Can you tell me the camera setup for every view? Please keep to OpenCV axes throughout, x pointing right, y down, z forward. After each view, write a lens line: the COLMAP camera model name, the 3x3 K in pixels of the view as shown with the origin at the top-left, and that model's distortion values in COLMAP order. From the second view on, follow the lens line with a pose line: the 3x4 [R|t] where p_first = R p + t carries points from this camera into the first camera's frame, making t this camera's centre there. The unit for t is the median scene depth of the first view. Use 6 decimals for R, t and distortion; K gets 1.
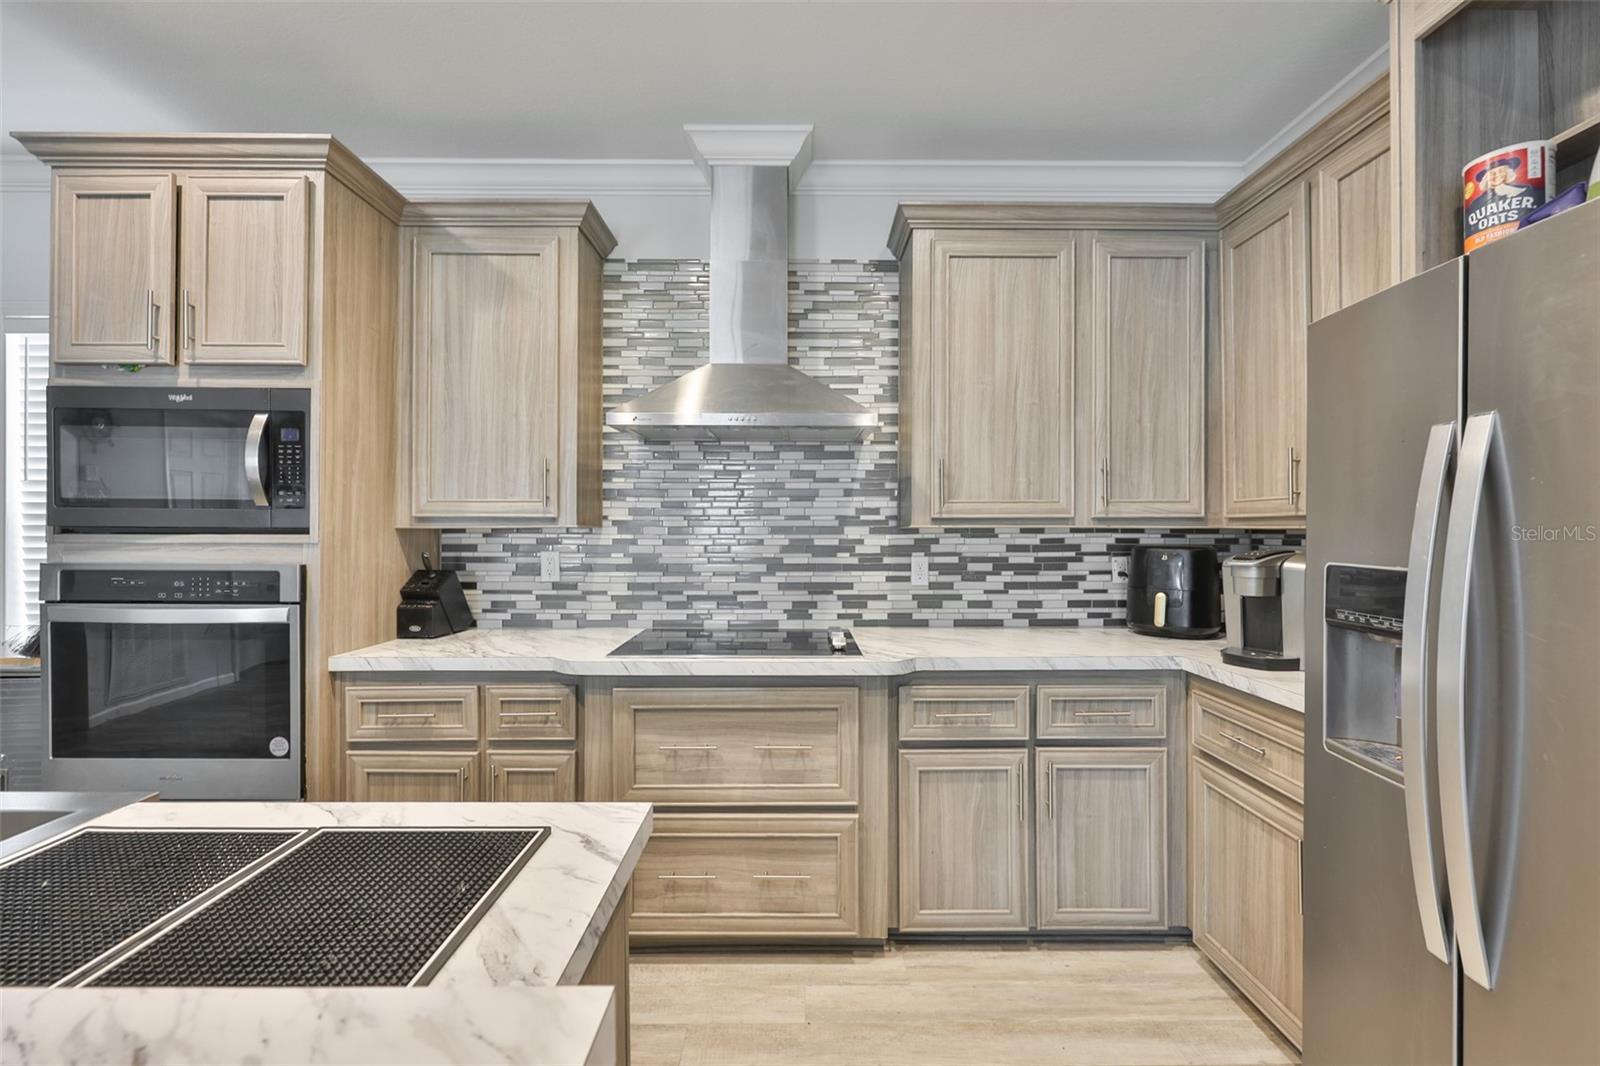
lens RADIAL K [[696.2, 0, 804.6], [0, 696.2, 529.3], [0, 0, 1]] dist [-0.001867, -0.000693]
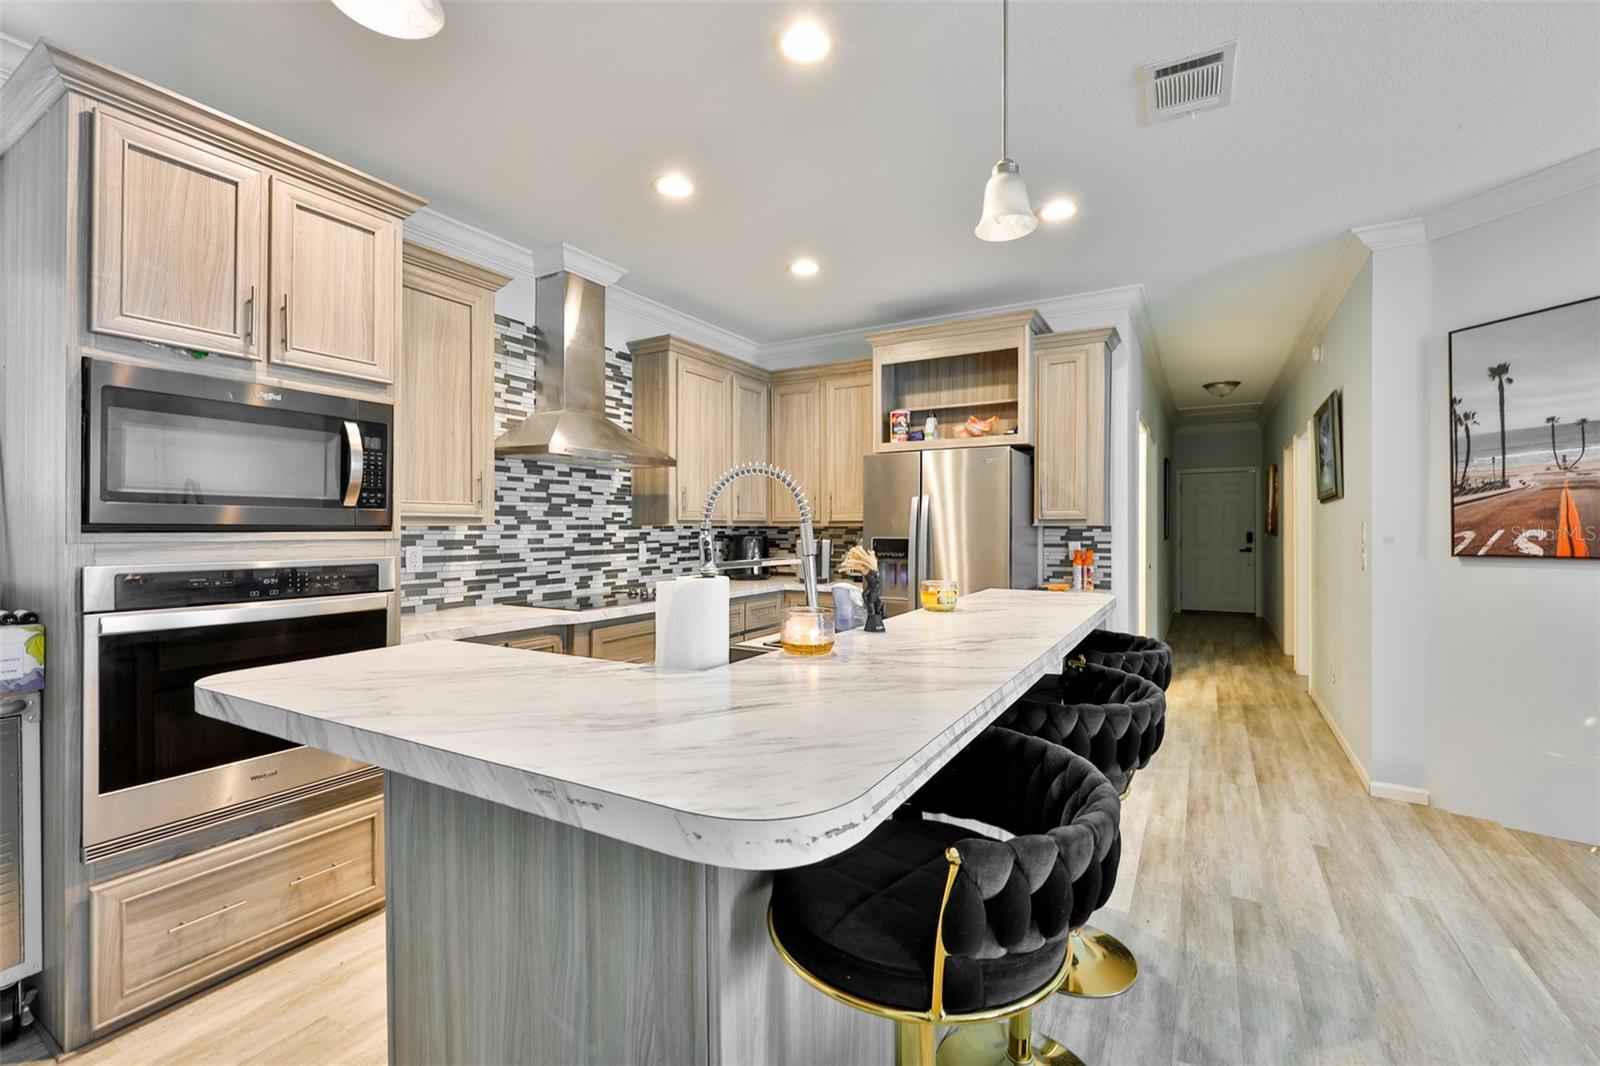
lens RADIAL K [[692.9, 0, 806.2], [0, 692.9, 525.0], [0, 0, 1]] dist [0.014216, -0.000068]
pose [[0.509321, 0.001518, 0.860575, -1.017325], [-0.000137, 0.999999, -0.001683, -0.001009], [-0.860577, 0.000739, 0.509321, -0.137226]]
